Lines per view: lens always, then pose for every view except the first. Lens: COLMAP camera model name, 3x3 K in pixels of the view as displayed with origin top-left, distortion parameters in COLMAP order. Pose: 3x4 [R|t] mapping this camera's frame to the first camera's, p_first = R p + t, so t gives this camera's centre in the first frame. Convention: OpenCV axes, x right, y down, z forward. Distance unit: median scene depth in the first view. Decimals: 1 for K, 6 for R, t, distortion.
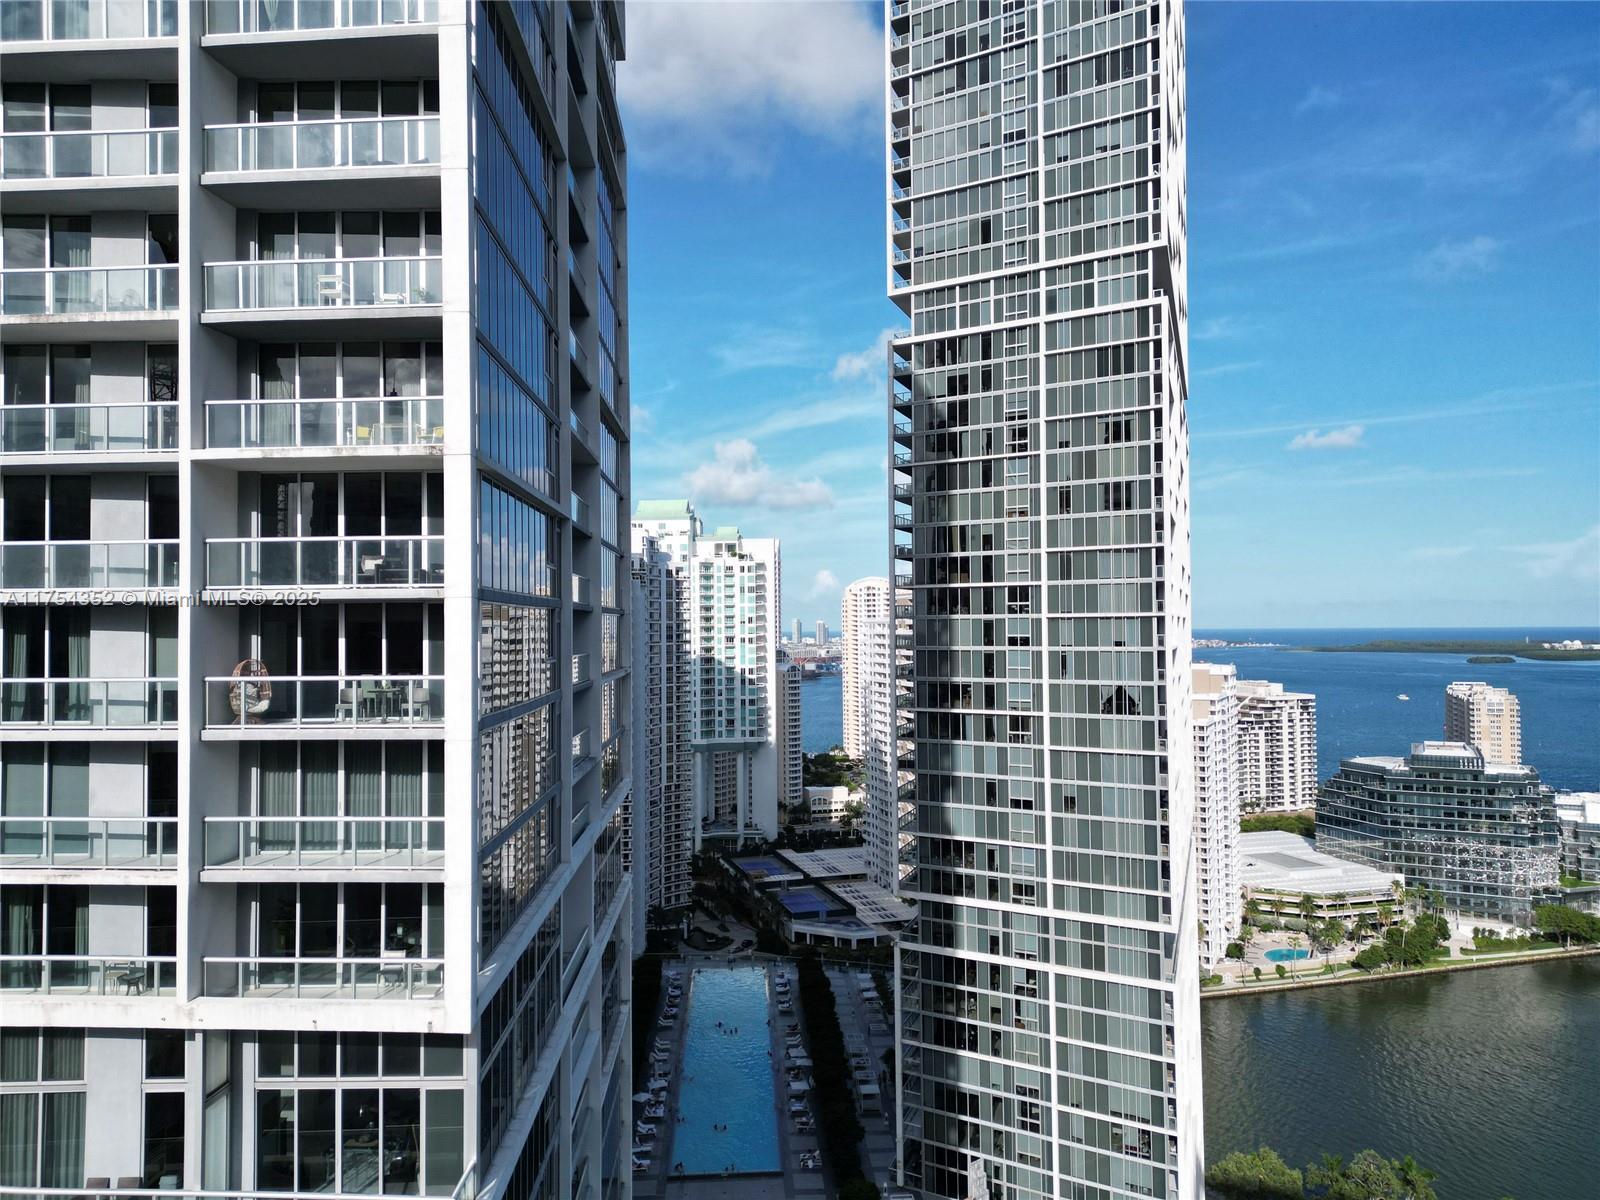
lens RADIAL K [[1121.2, 0, 792.4], [0, 1121.2, 643.3], [0, 0, 1]] dist [0.074650, -0.081122]
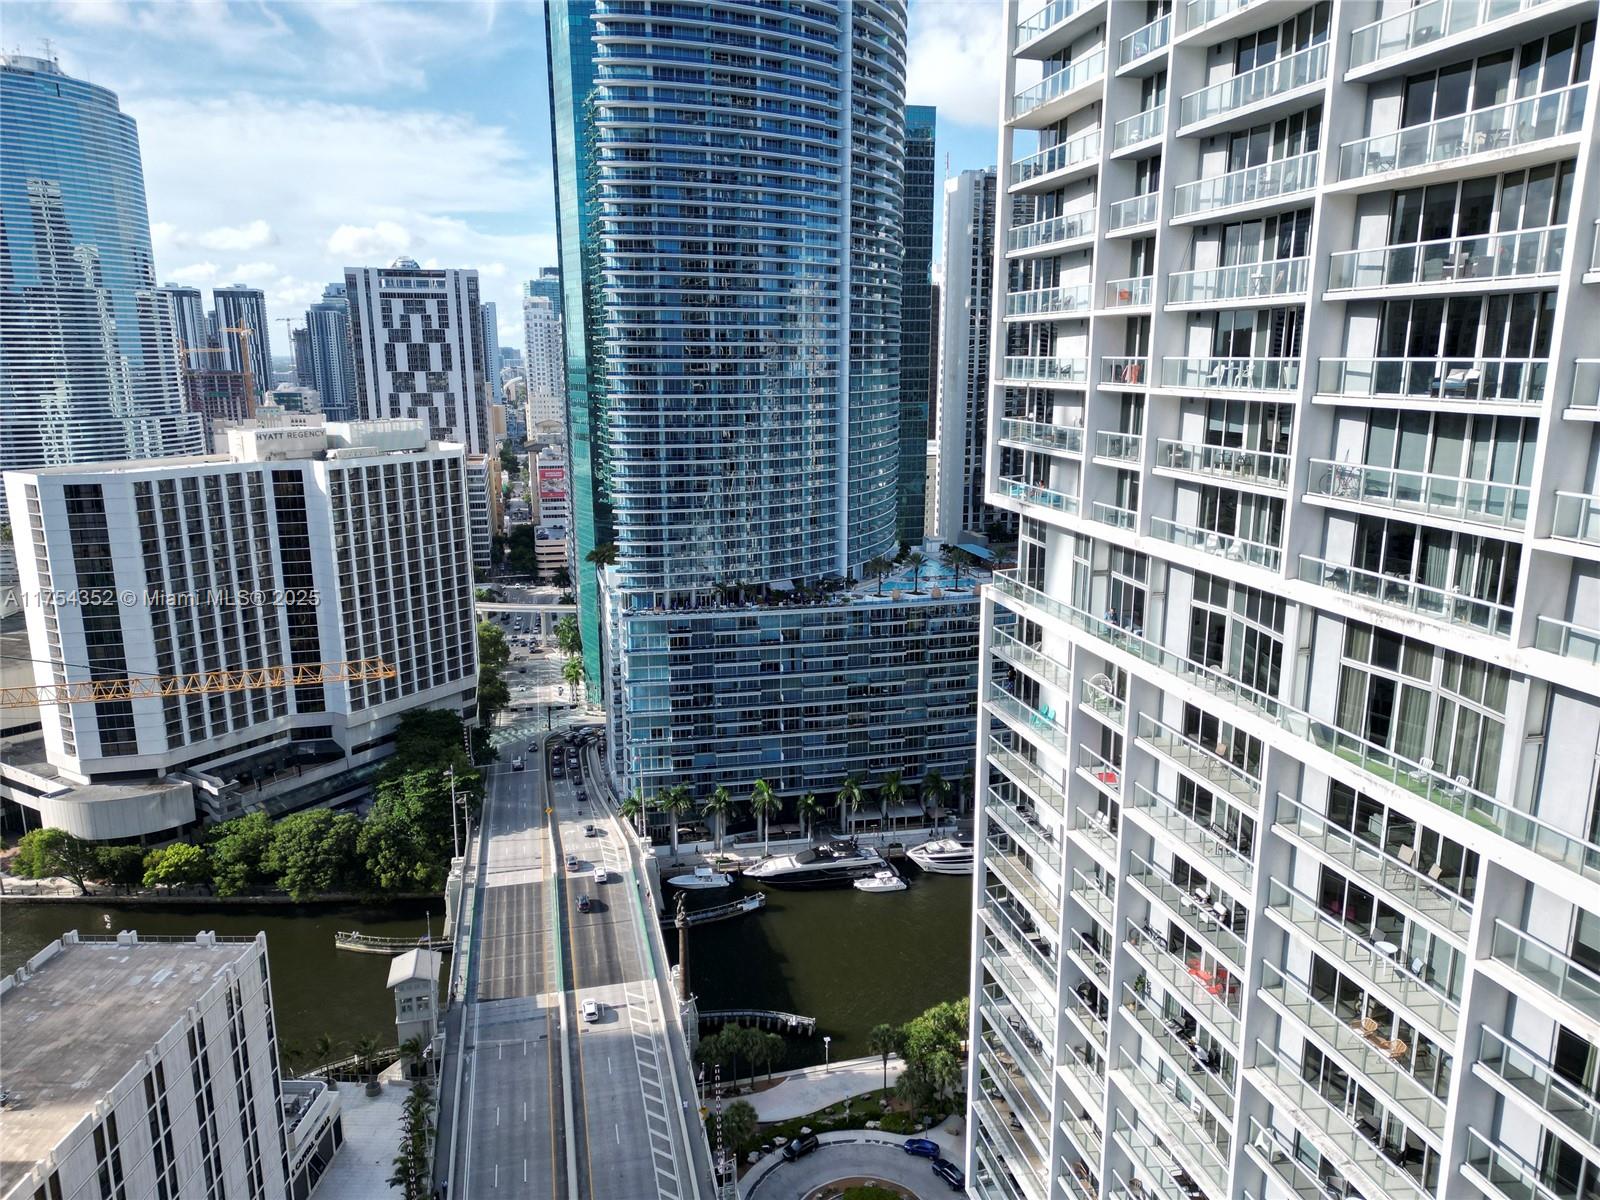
lens RADIAL K [[1121.2, 0, 792.4], [0, 1121.2, 643.3], [0, 0, 1]] dist [0.074650, -0.081122]
pose [[0.288510, 0.239479, -0.927045, 0.626285], [0.020240, 0.966474, 0.255964, -0.001784], [0.957263, -0.092611, 0.273990, -0.041962]]
